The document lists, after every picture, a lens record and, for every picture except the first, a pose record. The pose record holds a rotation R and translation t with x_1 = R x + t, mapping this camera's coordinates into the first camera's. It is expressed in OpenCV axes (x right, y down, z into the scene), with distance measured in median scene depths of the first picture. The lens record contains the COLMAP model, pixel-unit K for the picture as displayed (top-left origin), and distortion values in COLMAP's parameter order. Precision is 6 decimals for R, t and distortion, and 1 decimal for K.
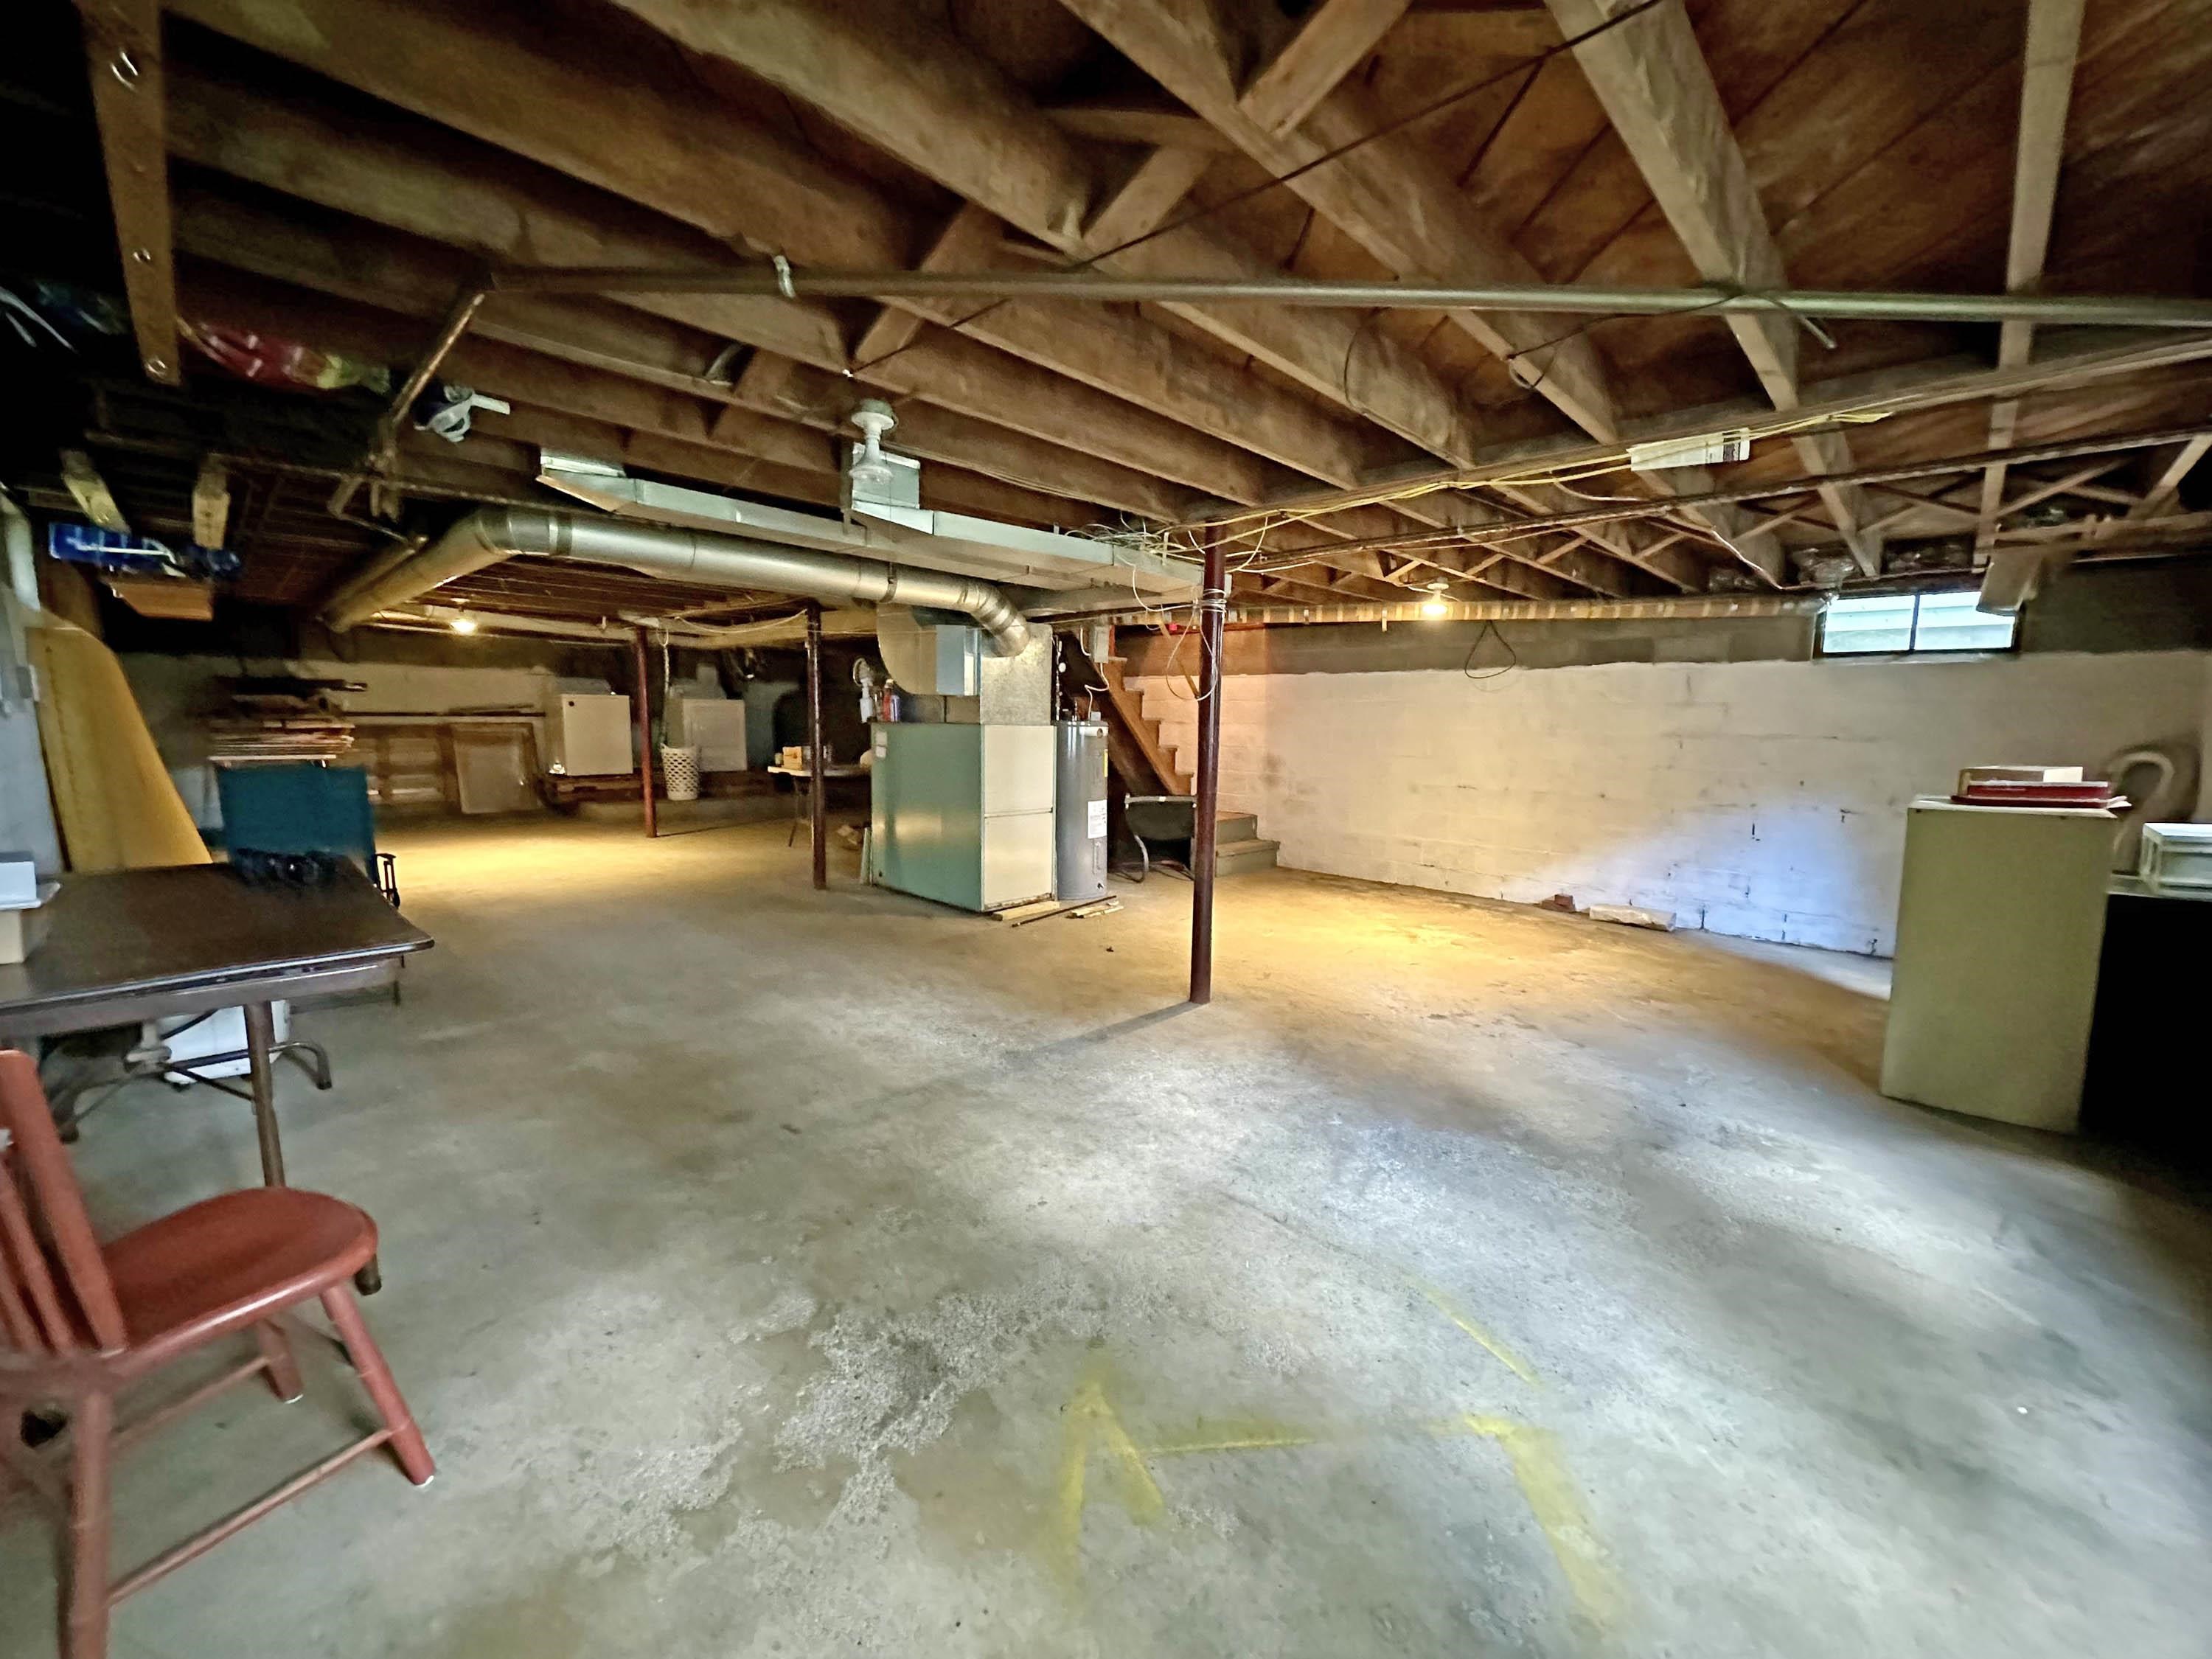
lens RADIAL K [[879.6, 0, 1106.0], [0, 879.6, 829.5], [0, 0, 1]] dist [-0.000454, -0.000035]
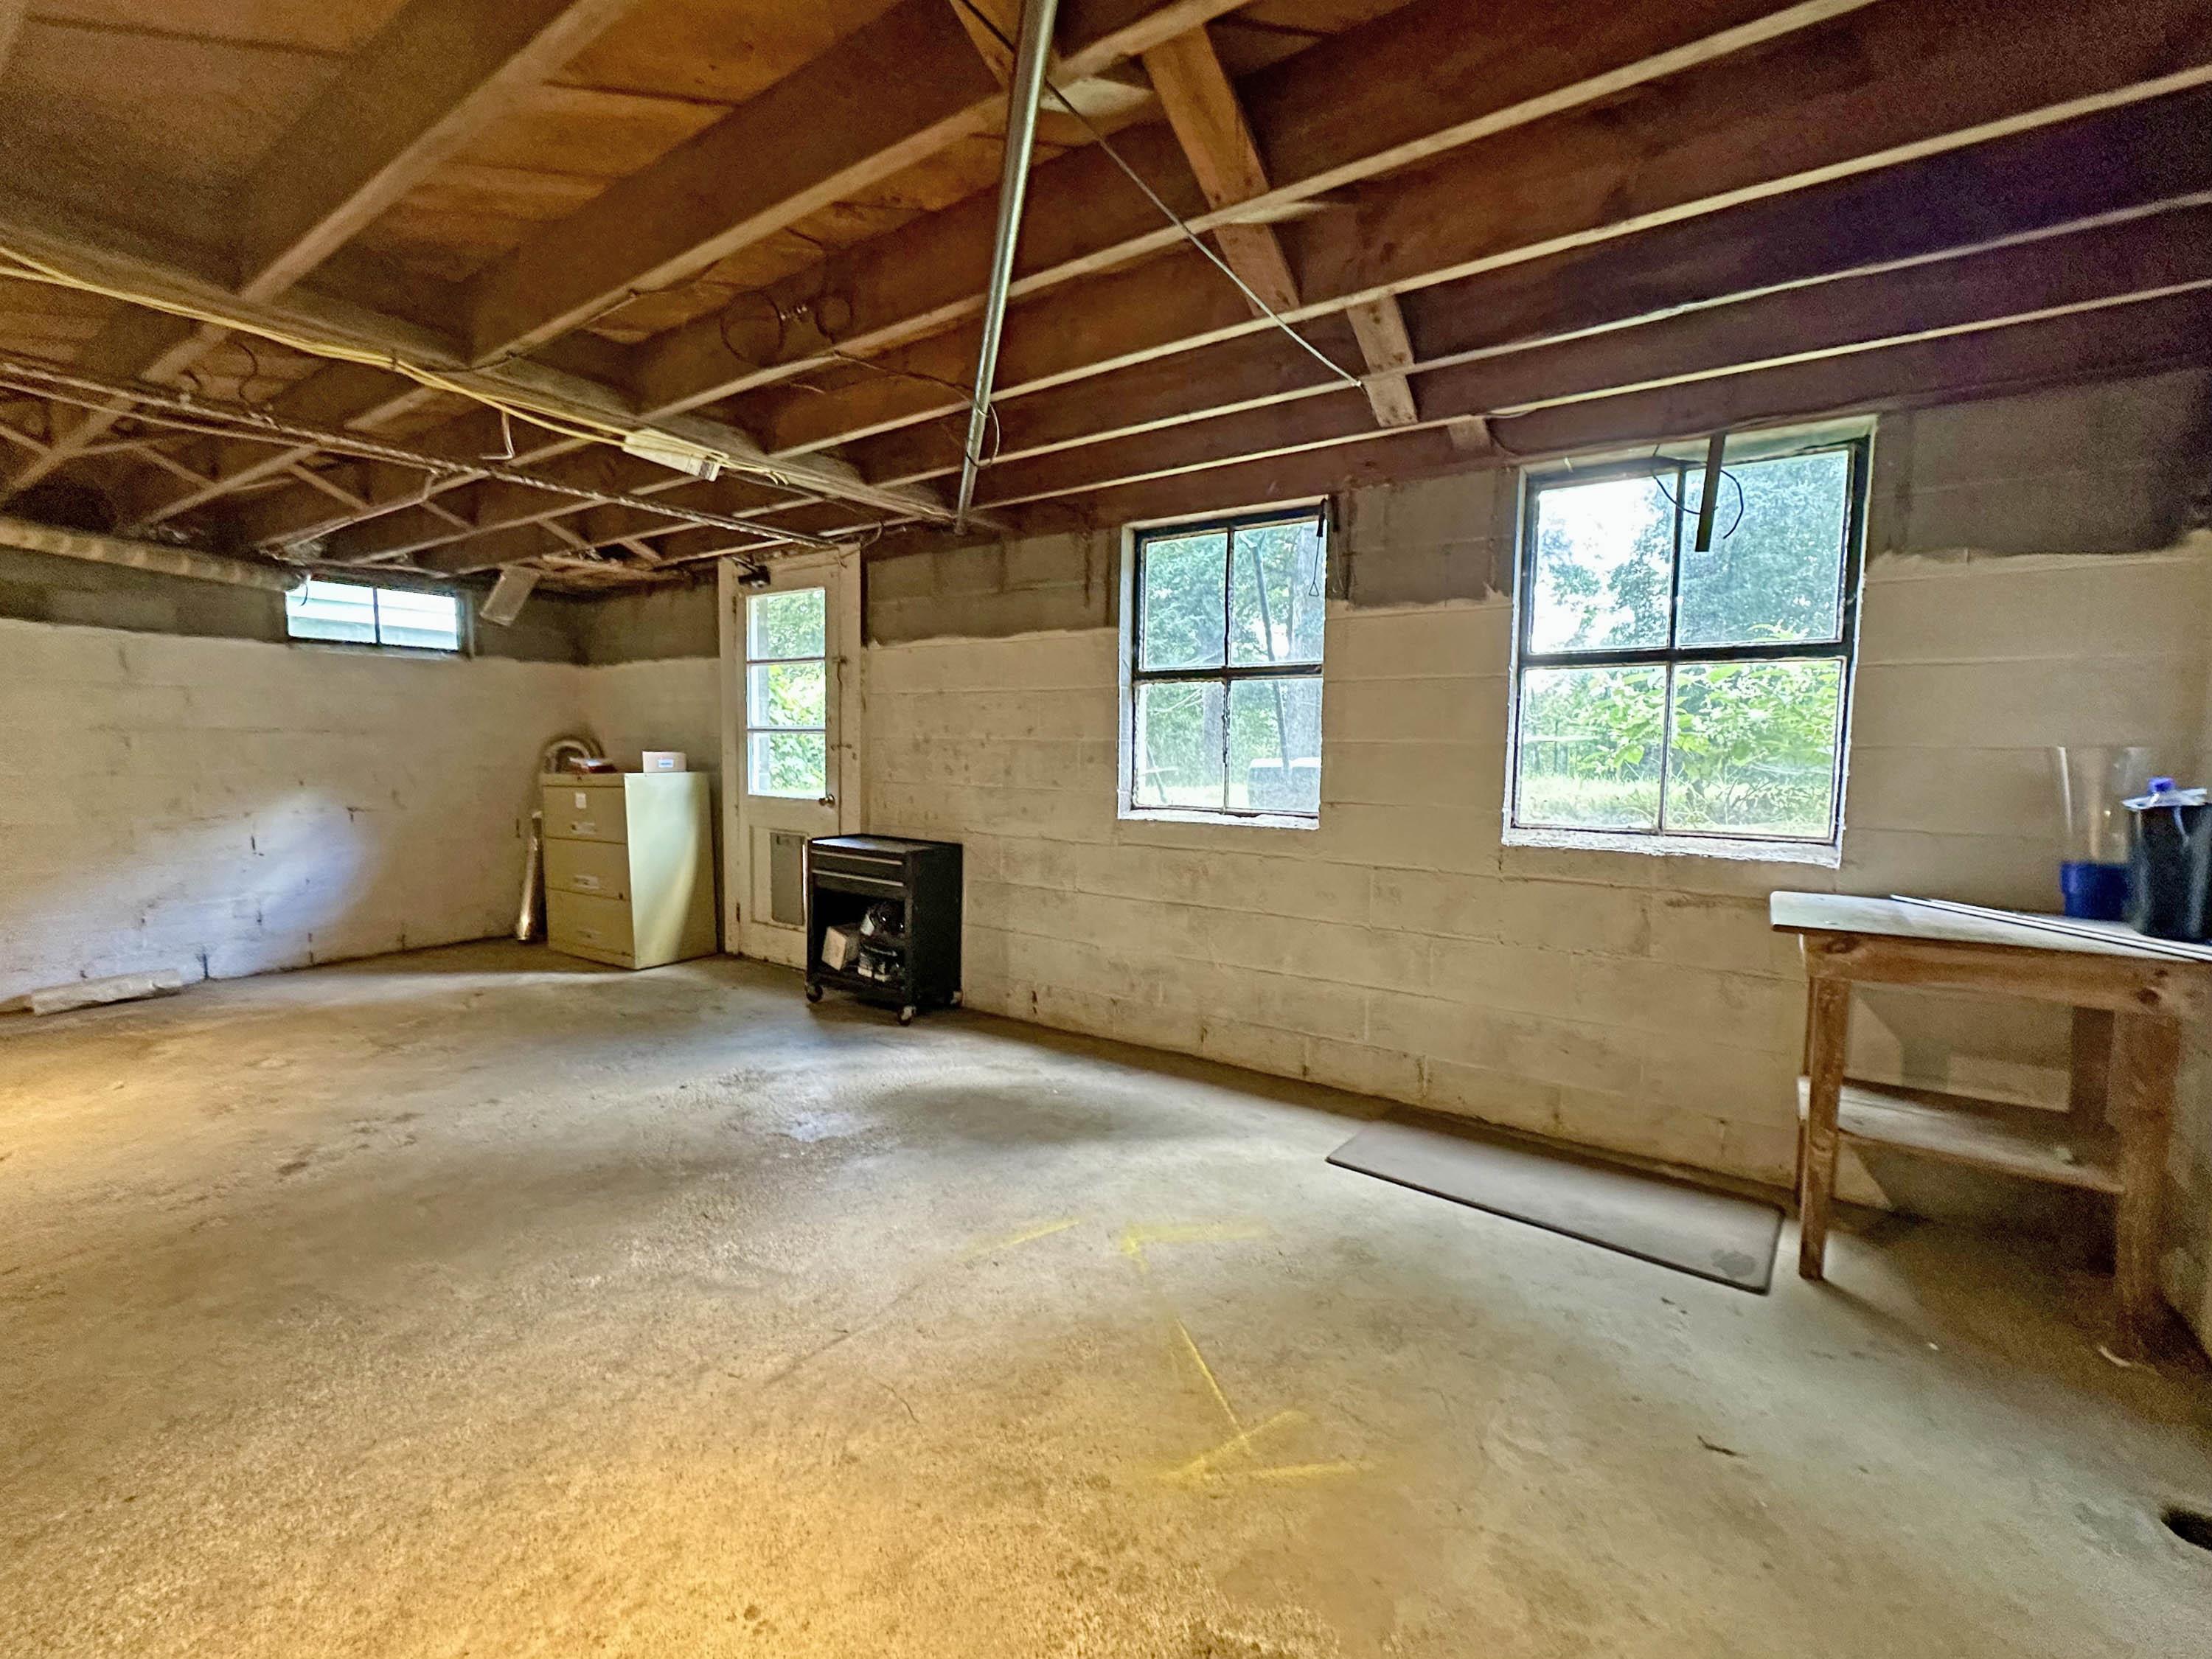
lens RADIAL K [[935.6, 0, 1106.0], [0, 935.6, 829.5], [0, 0, 1]] dist [0.001724, 0.000237]
pose [[-0.168493, -0.106098, 0.979976, -0.317207], [0.103827, 0.986749, 0.124683, -0.047127], [-0.980219, 0.122756, -0.155244, 0.422204]]
